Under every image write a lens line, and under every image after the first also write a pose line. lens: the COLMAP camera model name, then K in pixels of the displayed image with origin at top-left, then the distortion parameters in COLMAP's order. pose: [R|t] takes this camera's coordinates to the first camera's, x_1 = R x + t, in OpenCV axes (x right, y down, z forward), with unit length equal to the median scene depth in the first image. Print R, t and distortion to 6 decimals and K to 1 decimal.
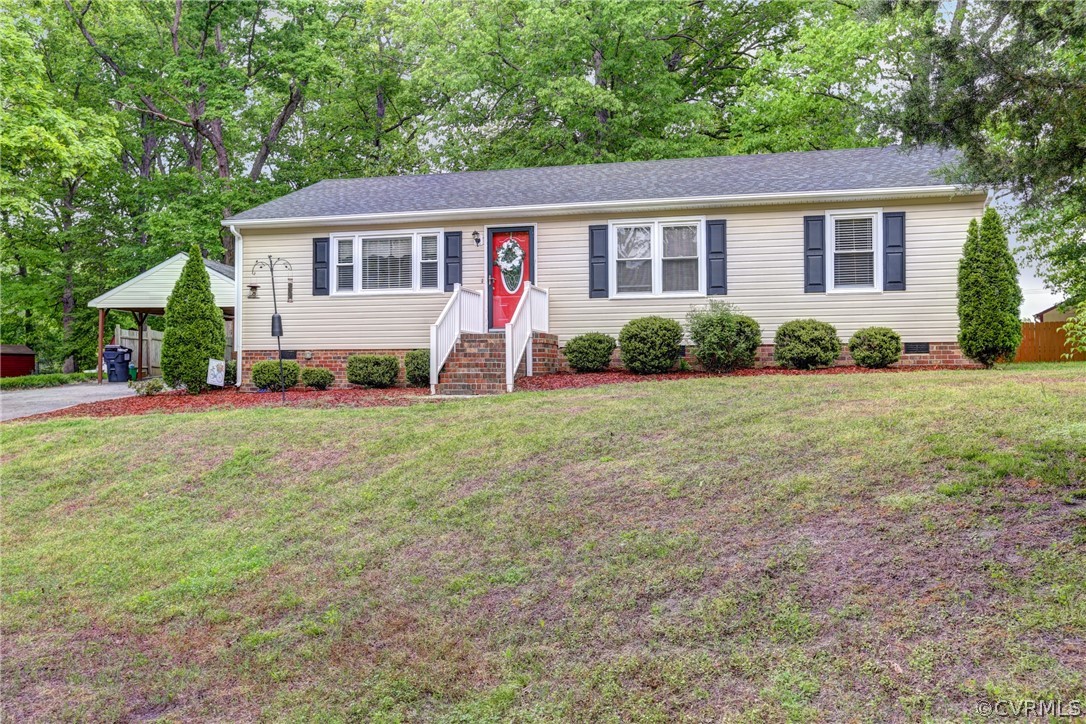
lens RADIAL K [[885.4, 0, 540.2], [0, 885.4, 366.0], [0, 0, 1]] dist [0.044659, -0.025365]
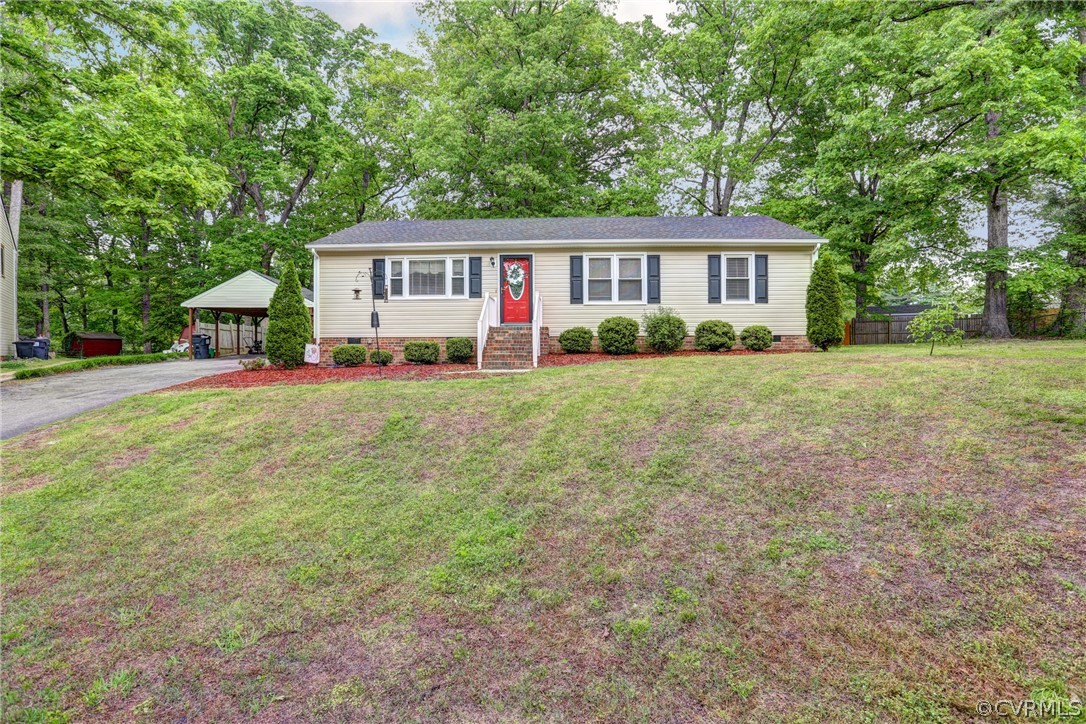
lens RADIAL K [[520.0, 0, 542.9], [0, 520.0, 362.0], [0, 0, 1]] dist [-0.033793, 0.005225]
pose [[0.981308, -0.003423, 0.192414, -0.156717], [-0.001988, 0.999608, 0.027925, -0.002662], [-0.192434, -0.027786, 0.980916, 0.136874]]
